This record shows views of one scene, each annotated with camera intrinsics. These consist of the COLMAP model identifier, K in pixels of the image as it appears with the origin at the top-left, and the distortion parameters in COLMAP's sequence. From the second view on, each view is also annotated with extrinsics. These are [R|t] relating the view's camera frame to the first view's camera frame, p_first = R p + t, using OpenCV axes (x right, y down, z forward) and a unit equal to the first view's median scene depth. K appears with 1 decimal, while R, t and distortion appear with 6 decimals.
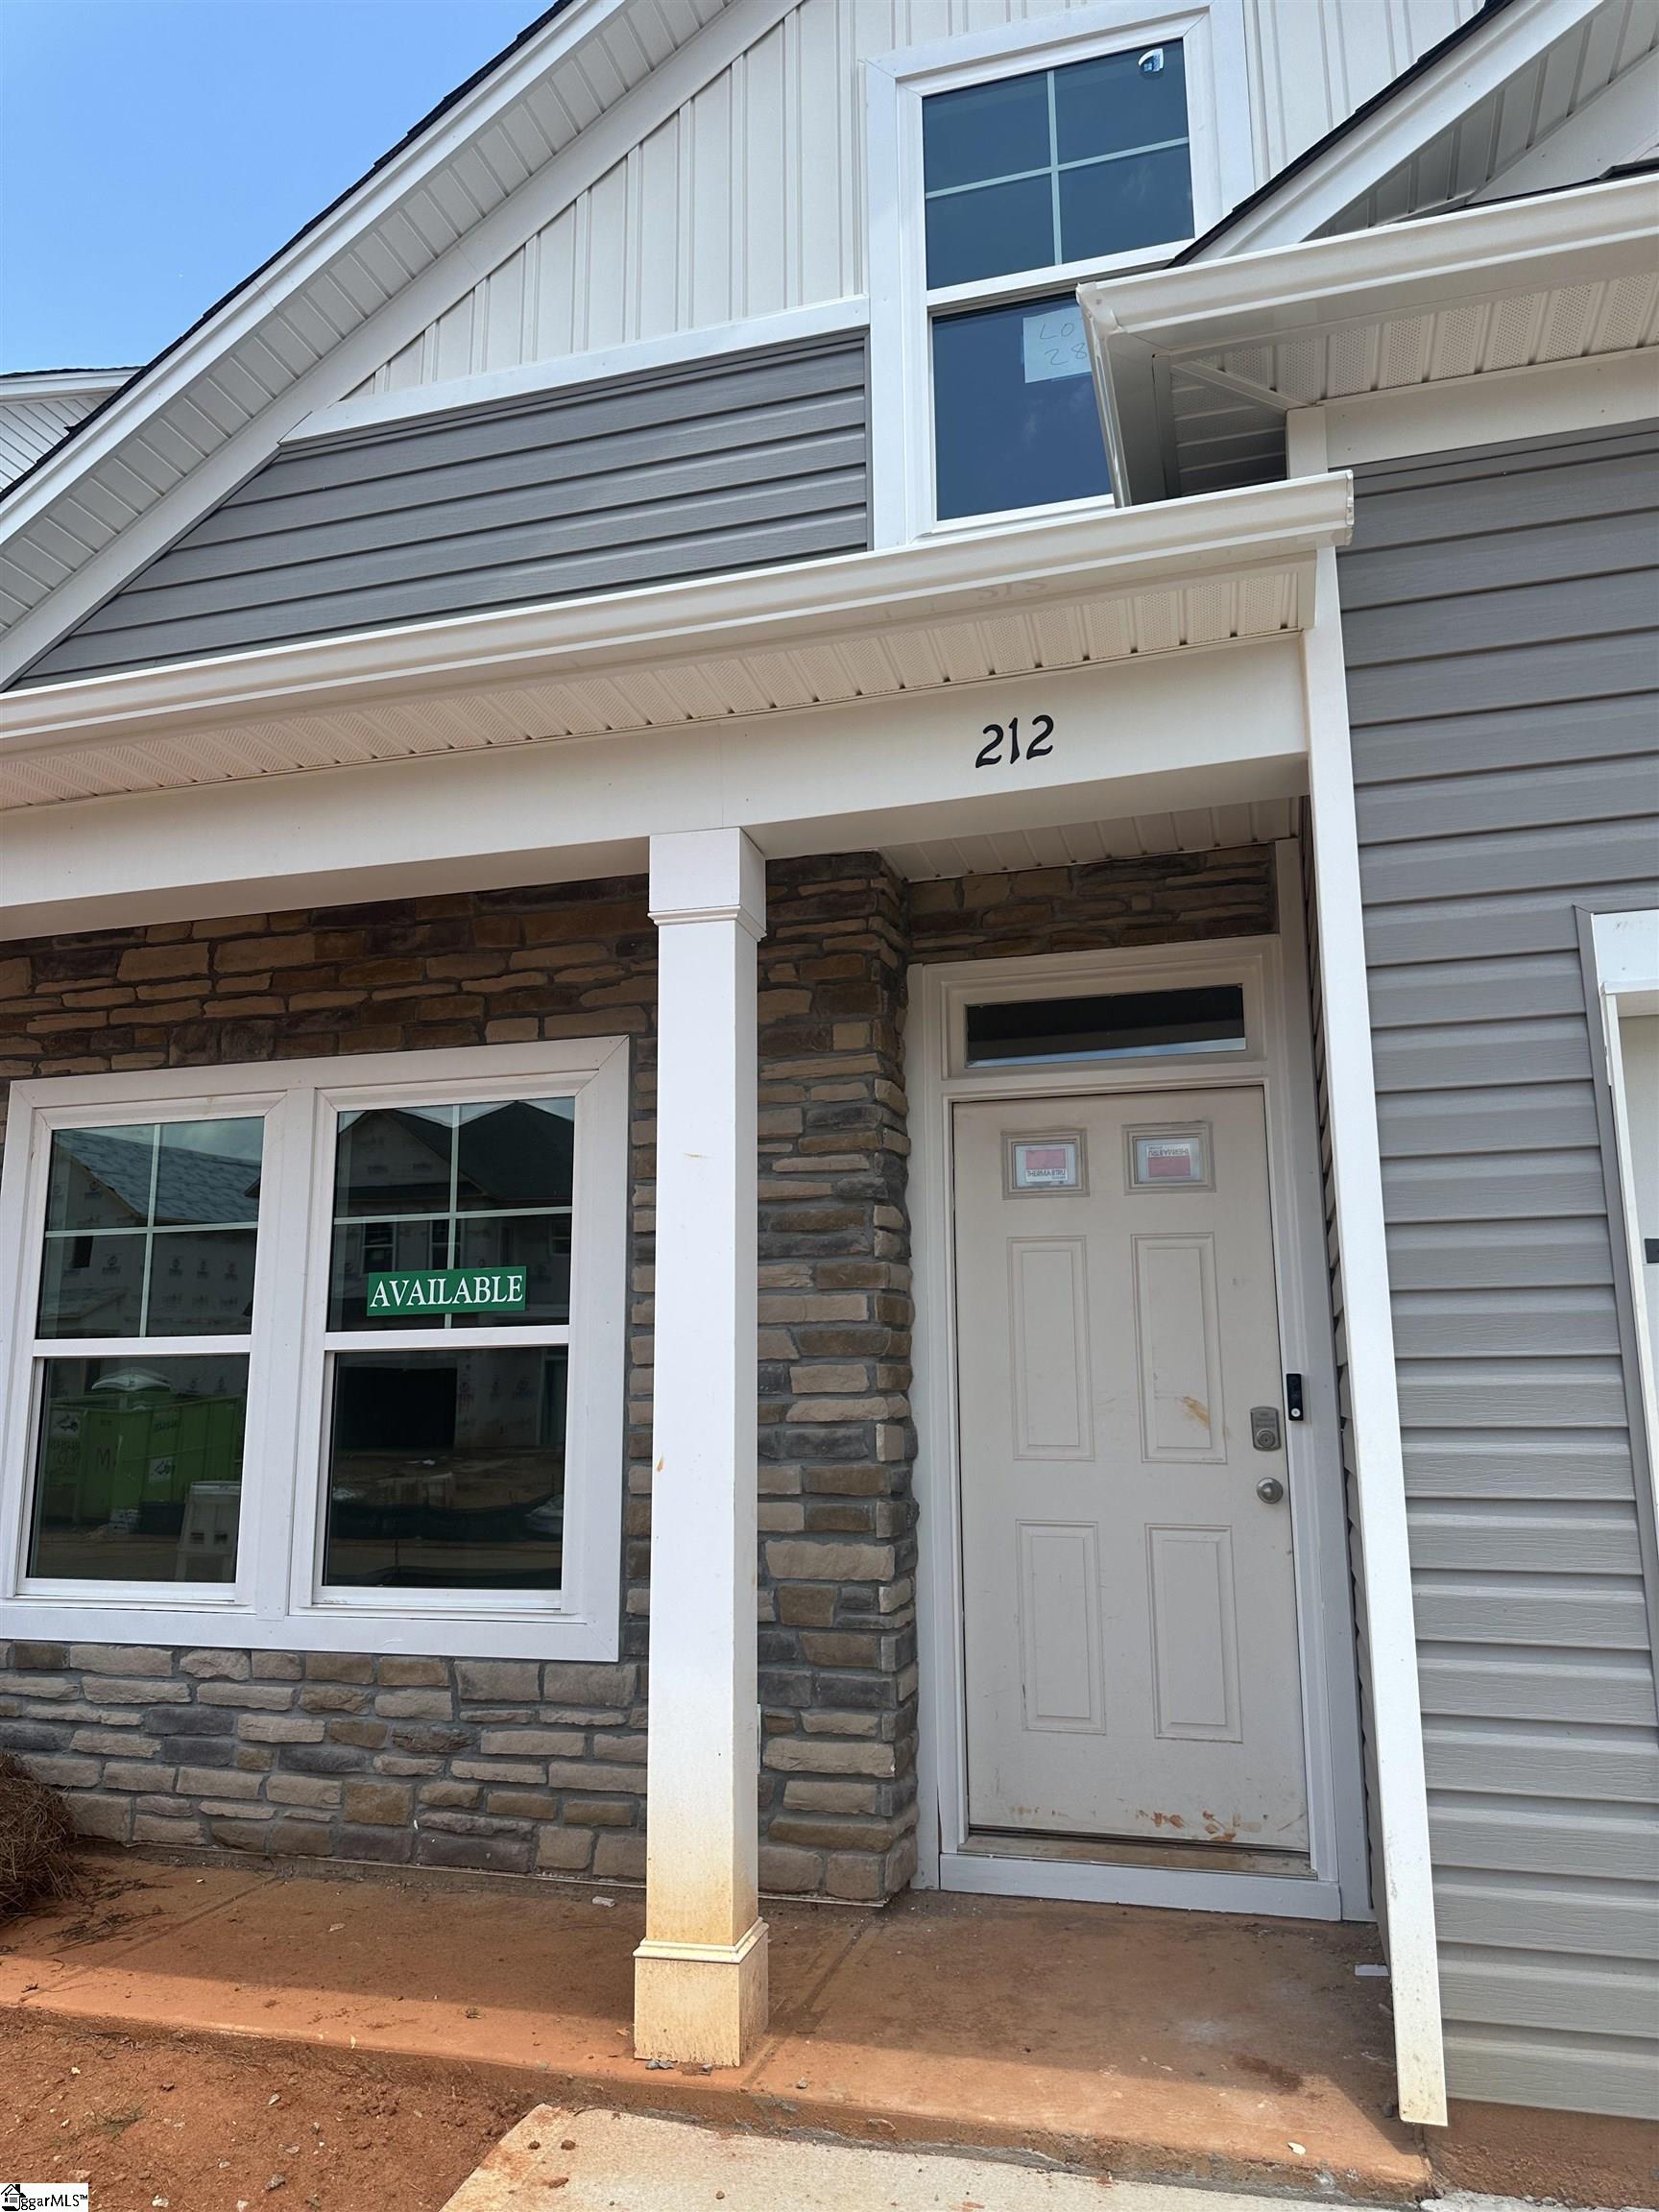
lens RADIAL K [[1534.1, 0, 829.5], [0, 1534.1, 1106.0], [0, 0, 1]] dist [0.106716, -0.139616]
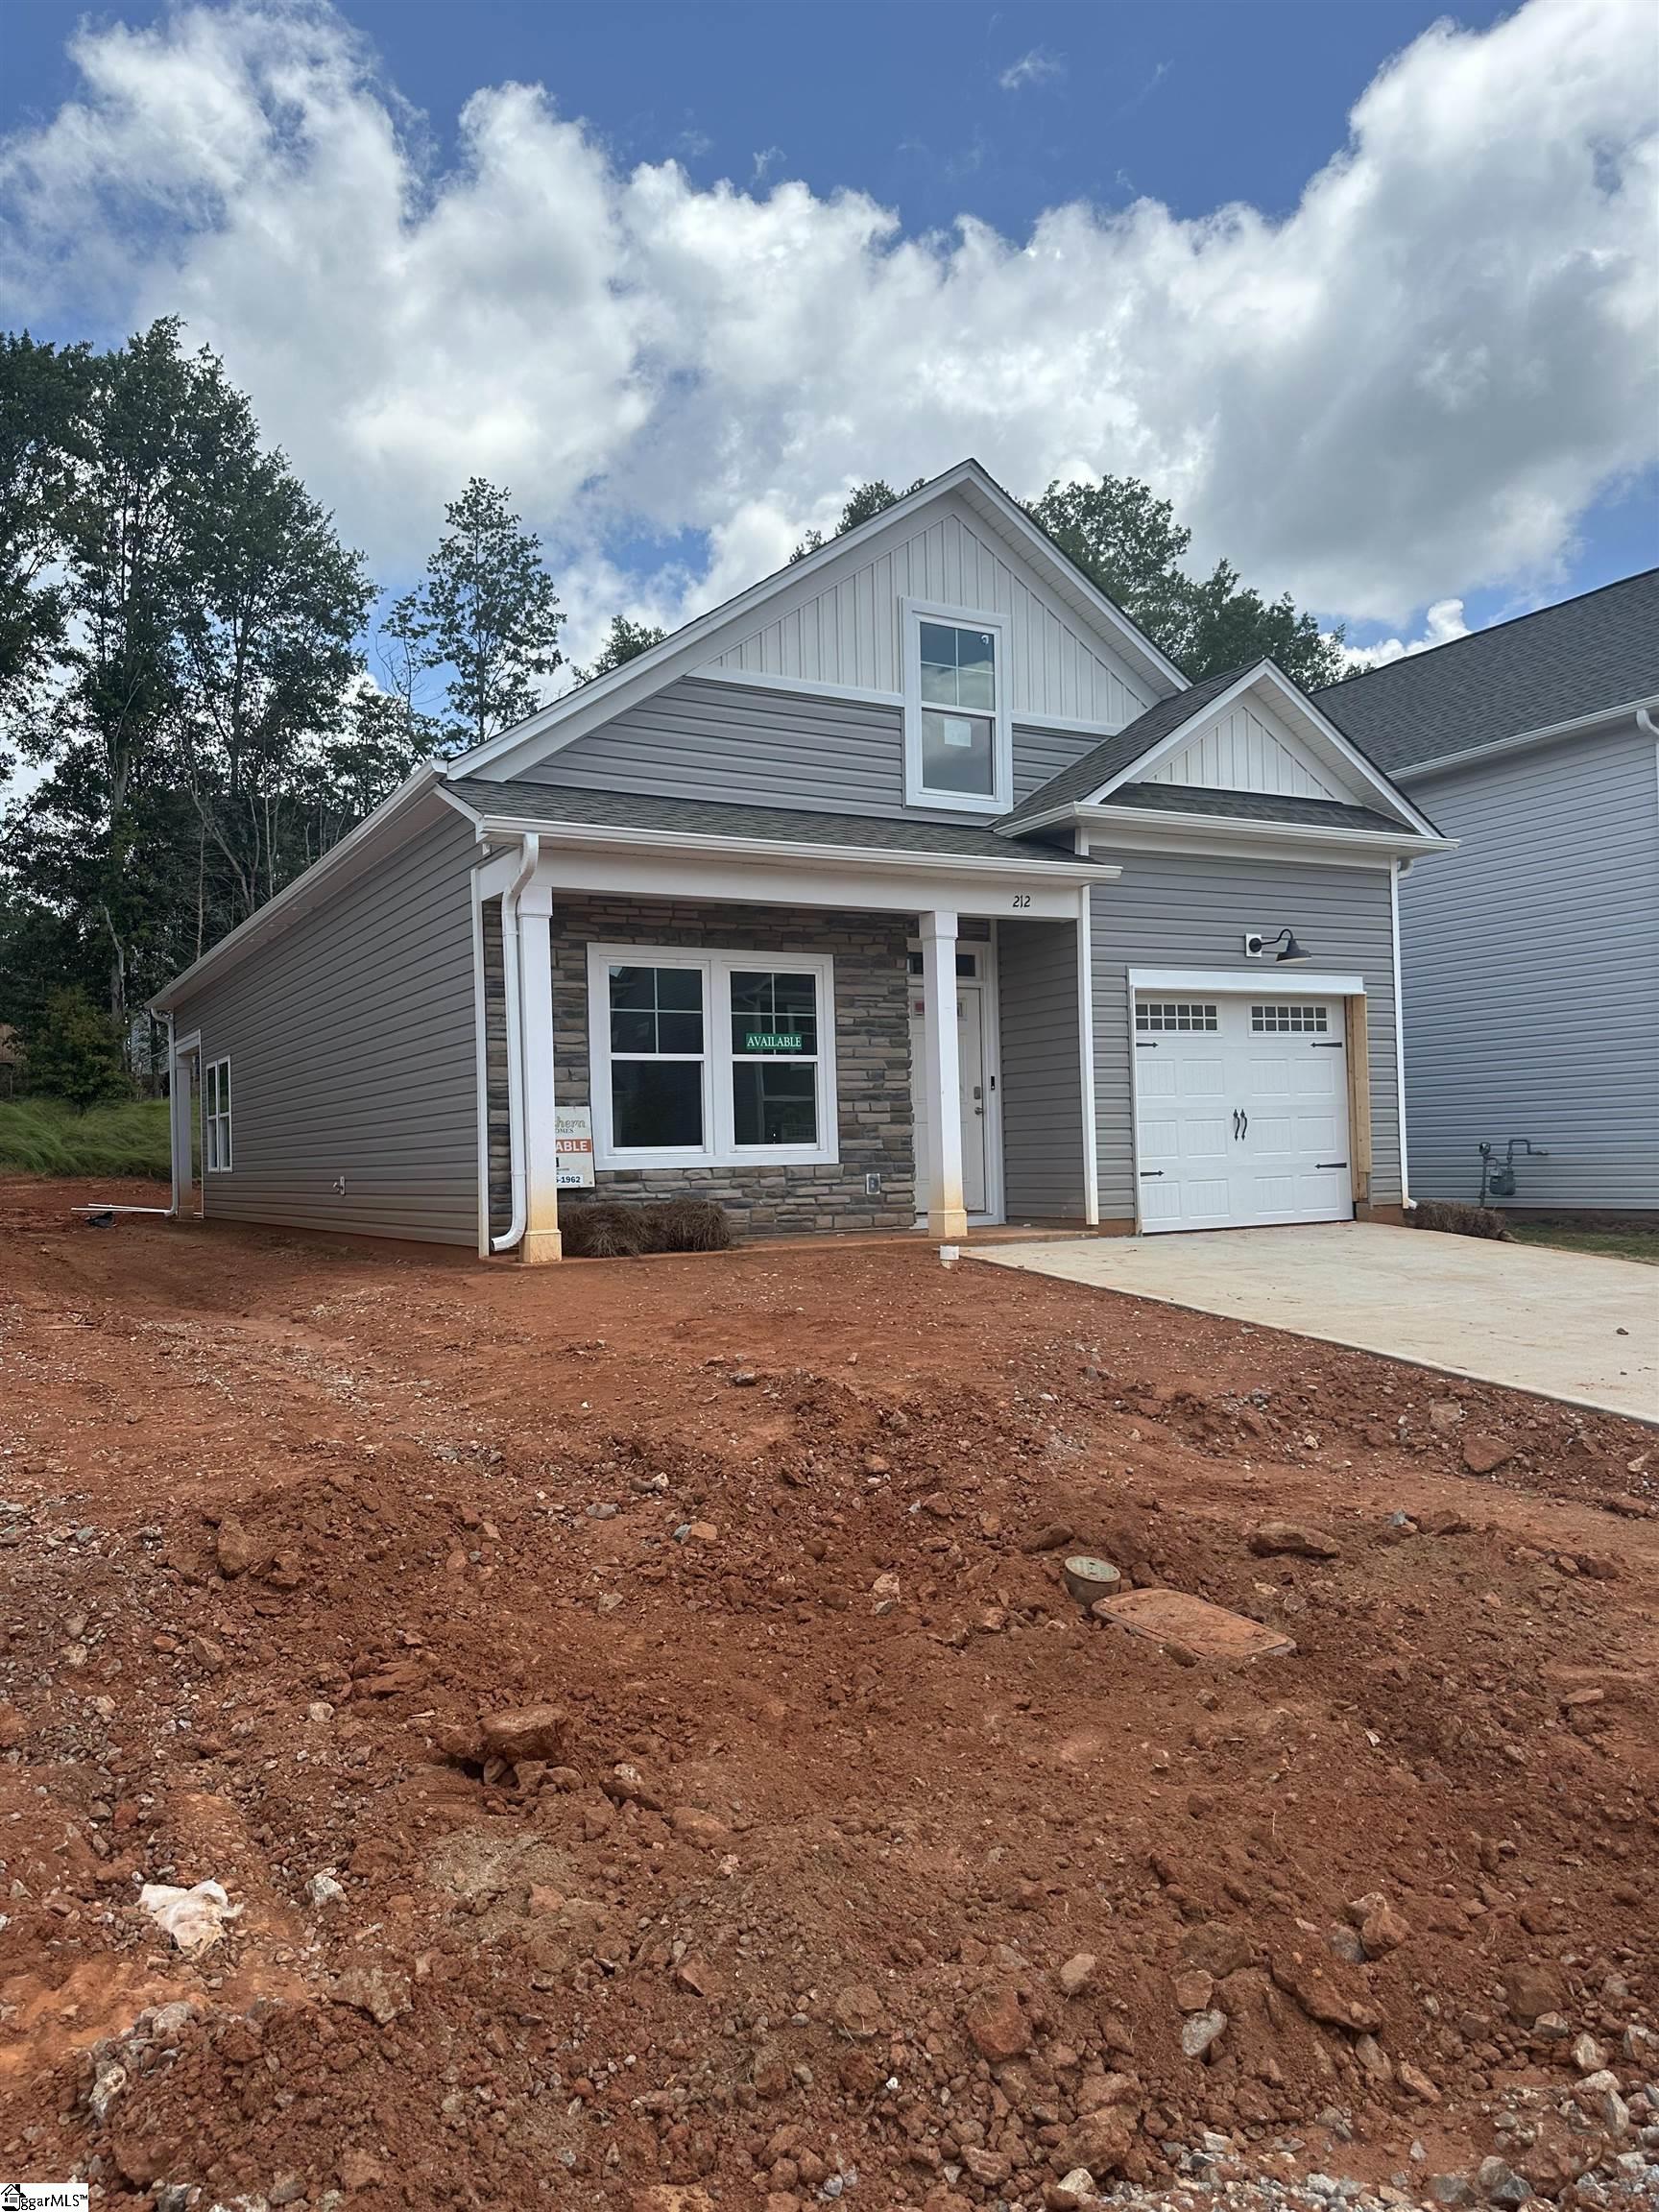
lens RADIAL K [[1534.1, 0, 829.5], [0, 1534.1, 1106.0], [0, 0, 1]] dist [0.106716, -0.139616]
pose [[0.701638, 0.009793, 0.712466, -2.143571], [-0.113798, 0.988611, 0.098480, -0.047516], [-0.703387, -0.150175, 0.694762, -0.996565]]
